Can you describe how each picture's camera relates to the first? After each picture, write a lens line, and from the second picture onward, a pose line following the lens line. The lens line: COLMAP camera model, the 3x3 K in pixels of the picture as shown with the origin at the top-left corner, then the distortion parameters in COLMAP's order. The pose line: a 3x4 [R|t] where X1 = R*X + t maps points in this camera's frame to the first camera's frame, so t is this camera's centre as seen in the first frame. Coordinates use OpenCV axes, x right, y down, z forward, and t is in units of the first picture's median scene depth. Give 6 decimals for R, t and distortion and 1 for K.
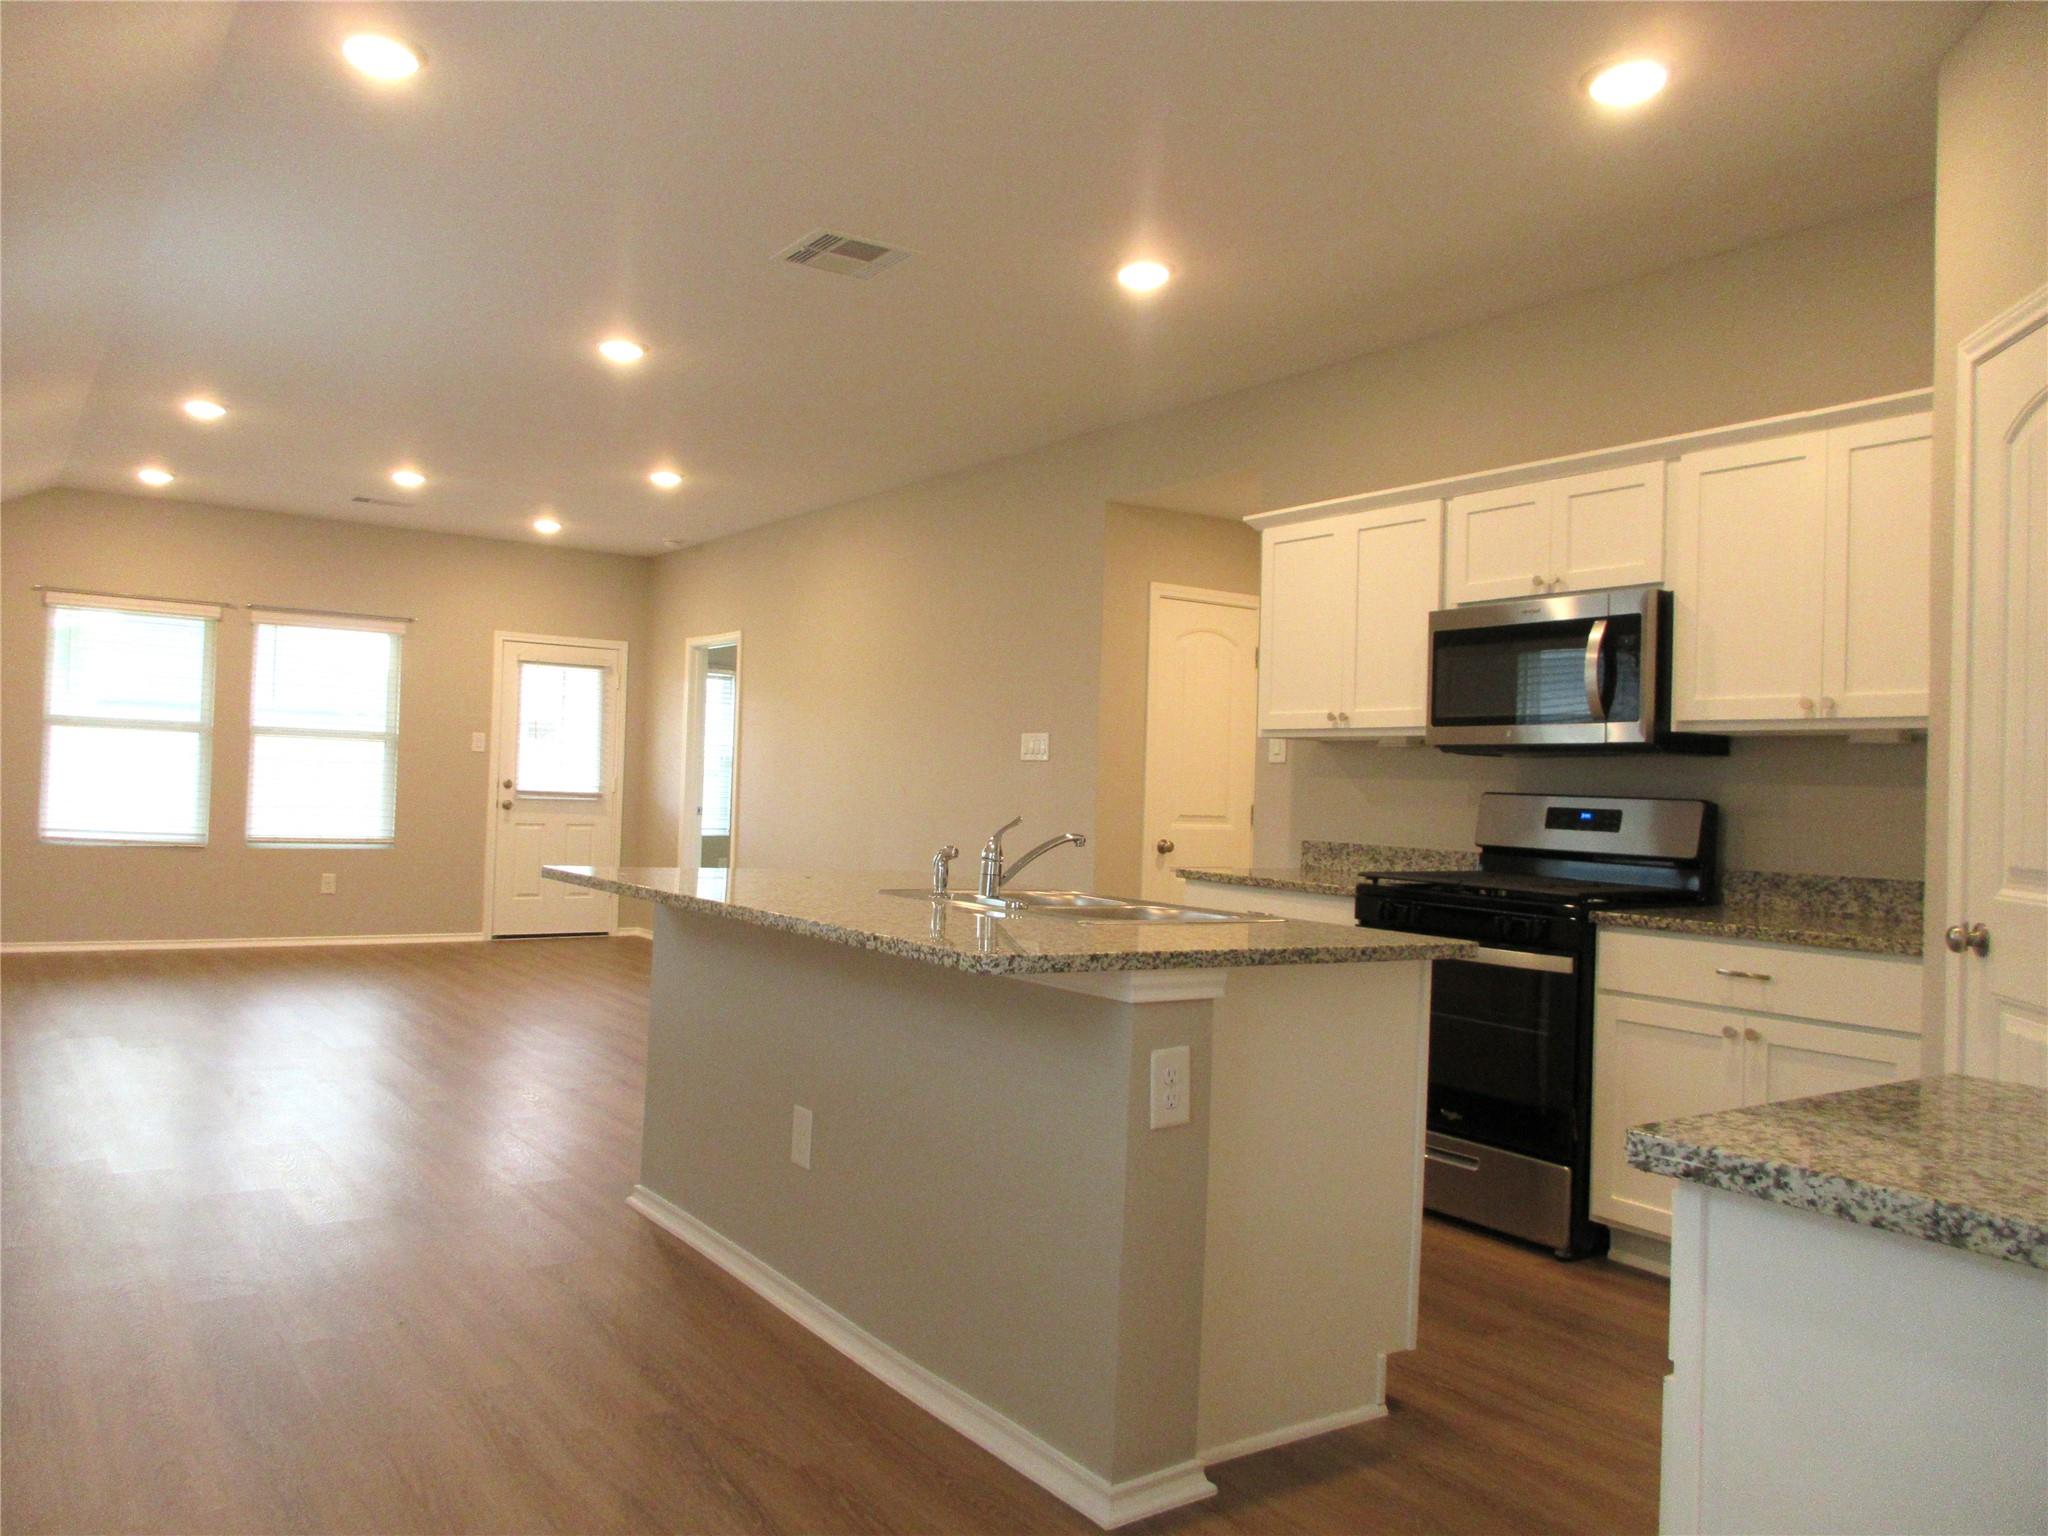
lens RADIAL K [[1547.6, 0, 1023.6], [0, 1547.6, 773.1], [0, 0, 1]] dist [0.001736, 0.001288]
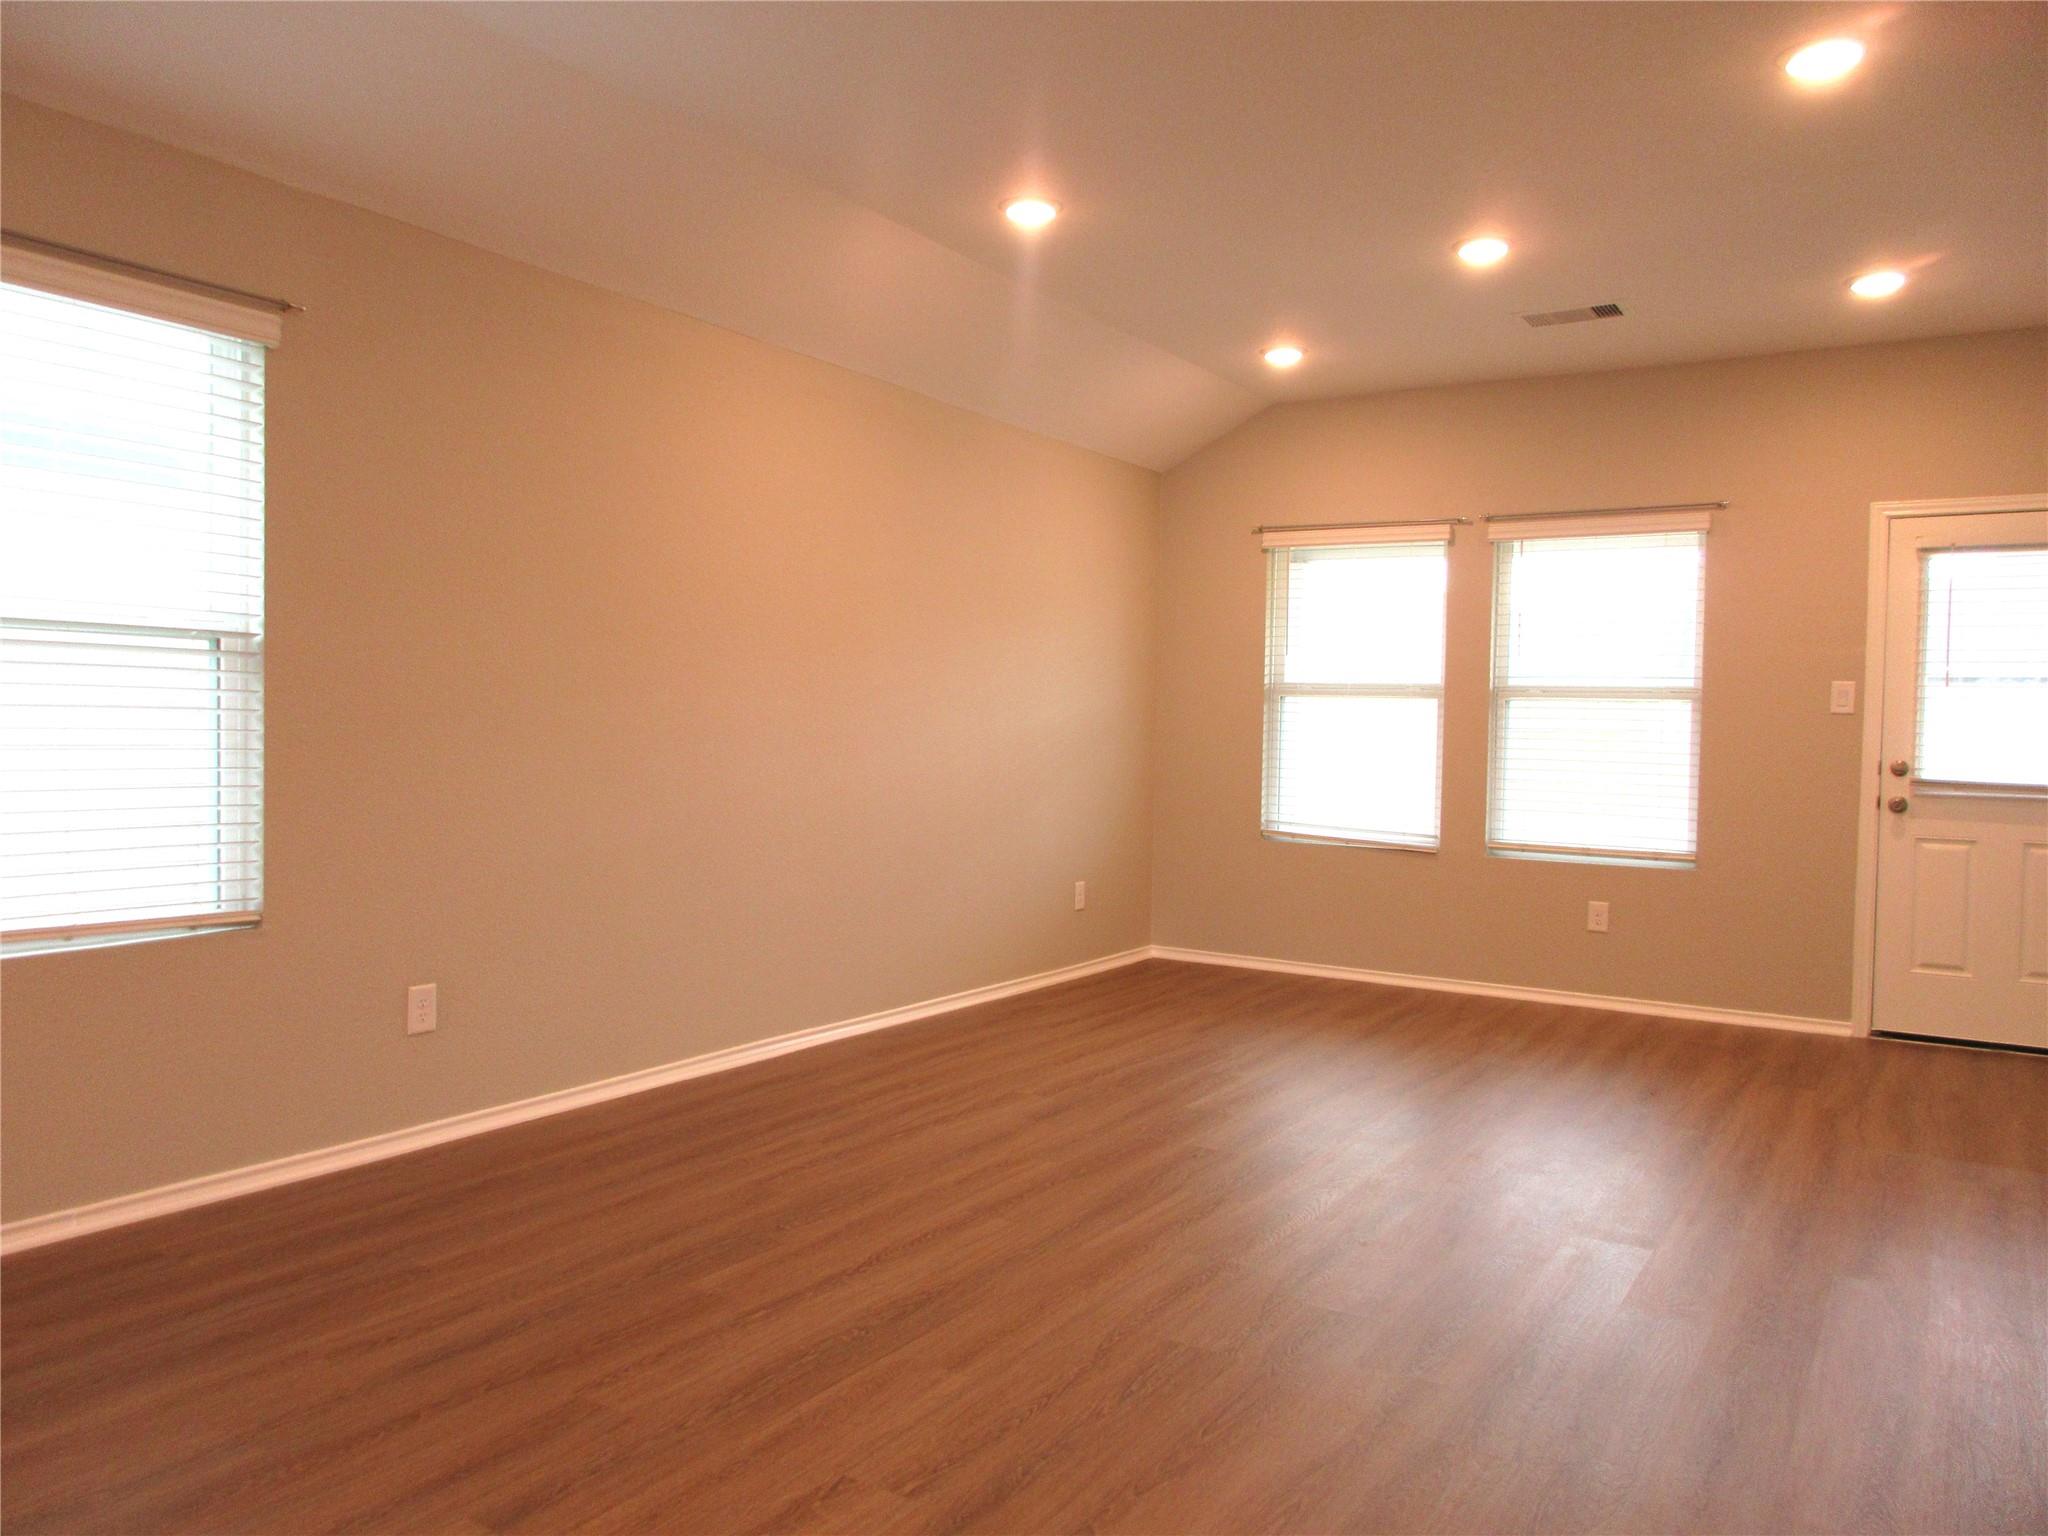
lens RADIAL K [[1547.6, 0, 1023.6], [0, 1547.6, 773.1], [0, 0, 1]] dist [0.001736, 0.001288]
pose [[0.392154, 0.006266, -0.919878, 0.065103], [0.005900, 0.999939, 0.009326, 0.001481], [0.919881, -0.009084, 0.392093, 0.477744]]
